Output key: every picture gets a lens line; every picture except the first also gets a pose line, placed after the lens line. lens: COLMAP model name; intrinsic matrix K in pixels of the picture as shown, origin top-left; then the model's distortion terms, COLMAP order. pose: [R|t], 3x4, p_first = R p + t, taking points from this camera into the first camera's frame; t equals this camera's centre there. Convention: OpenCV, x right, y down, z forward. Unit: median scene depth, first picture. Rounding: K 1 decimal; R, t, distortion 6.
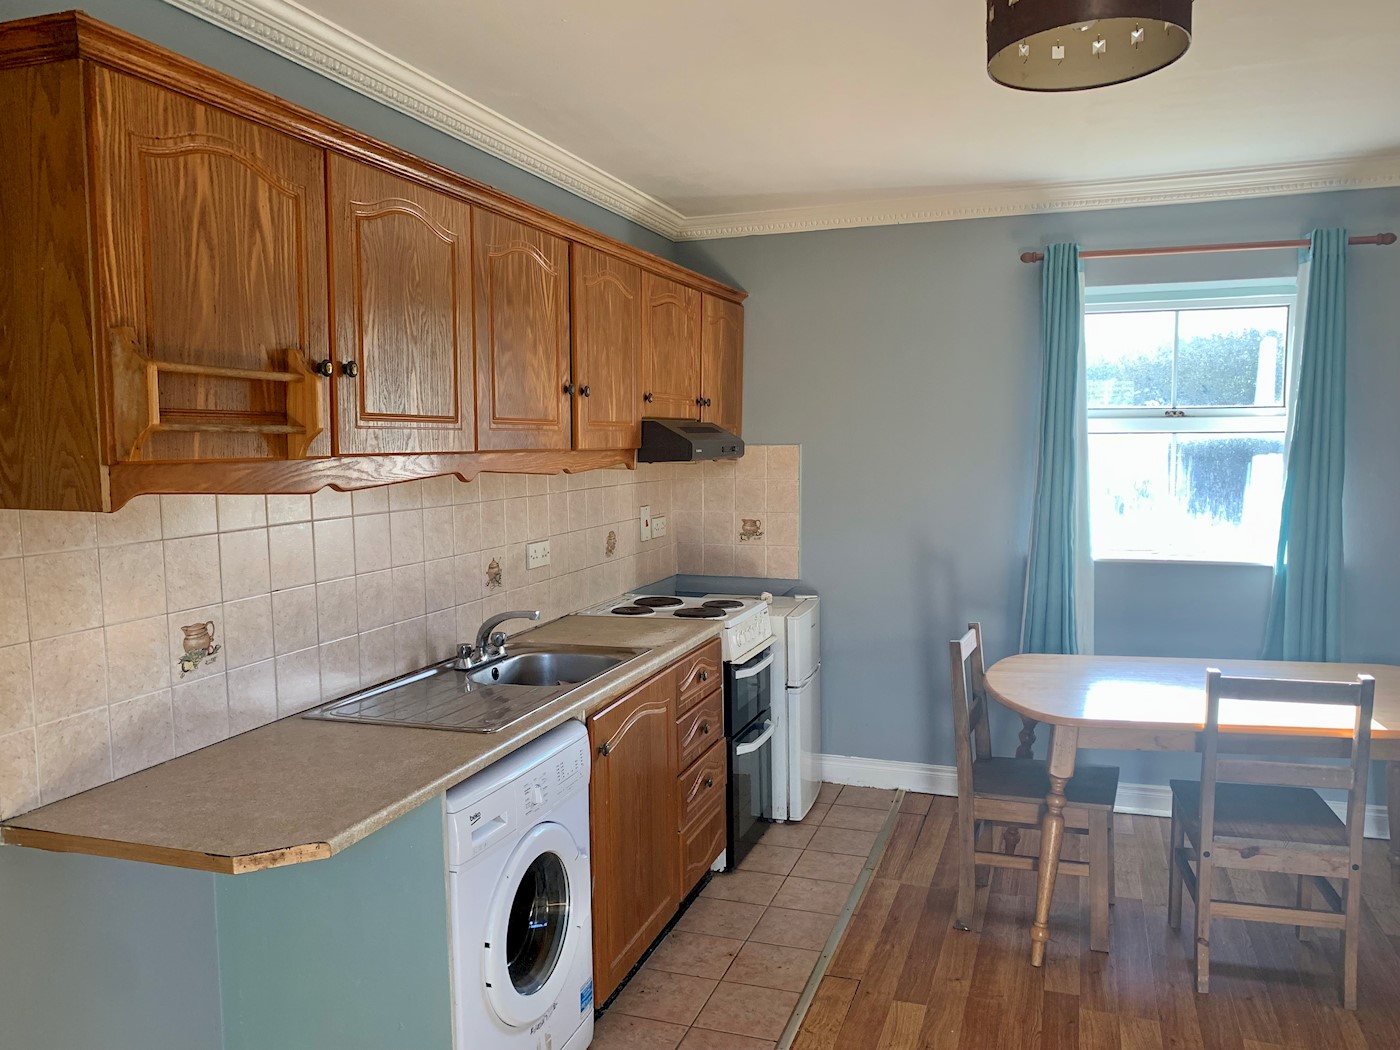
lens RADIAL K [[1090.8, 0, 702.7], [0, 1090.8, 526.0], [0, 0, 1]] dist [0.037983, -0.001233]
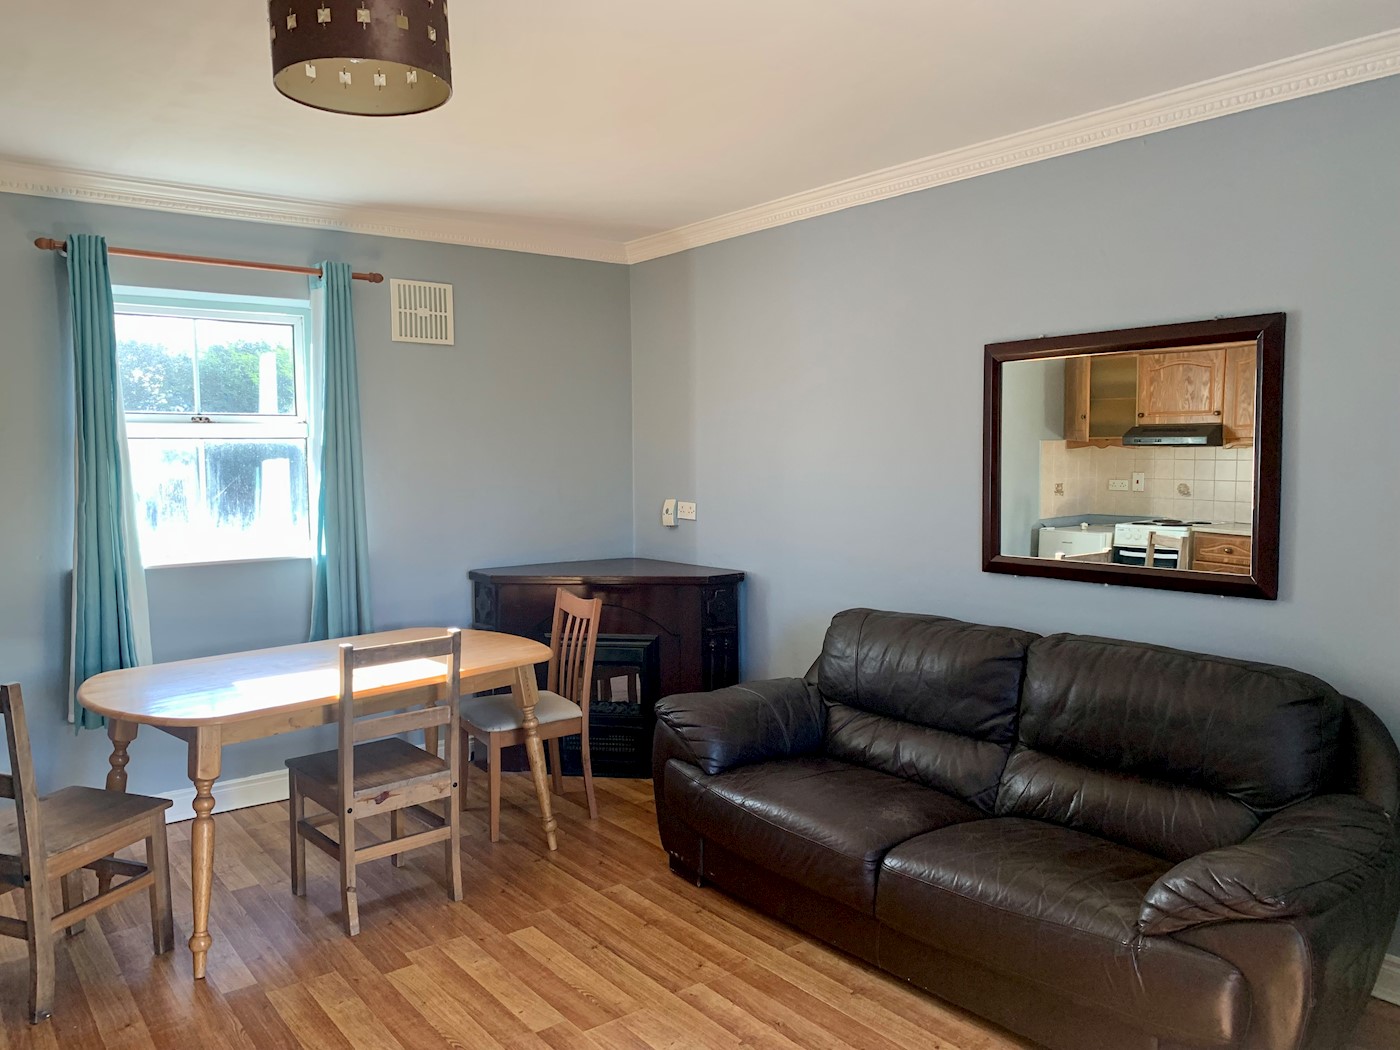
lens RADIAL K [[1090.8, 0, 711.2], [0, 1090.8, 517.9], [0, 0, 1]] dist [0.037983, -0.001233]
pose [[0.567027, -0.056347, 0.821770, -0.233161], [0.072454, 0.997202, 0.018382, 0.007450], [-0.820507, 0.049117, 0.569523, 0.049201]]
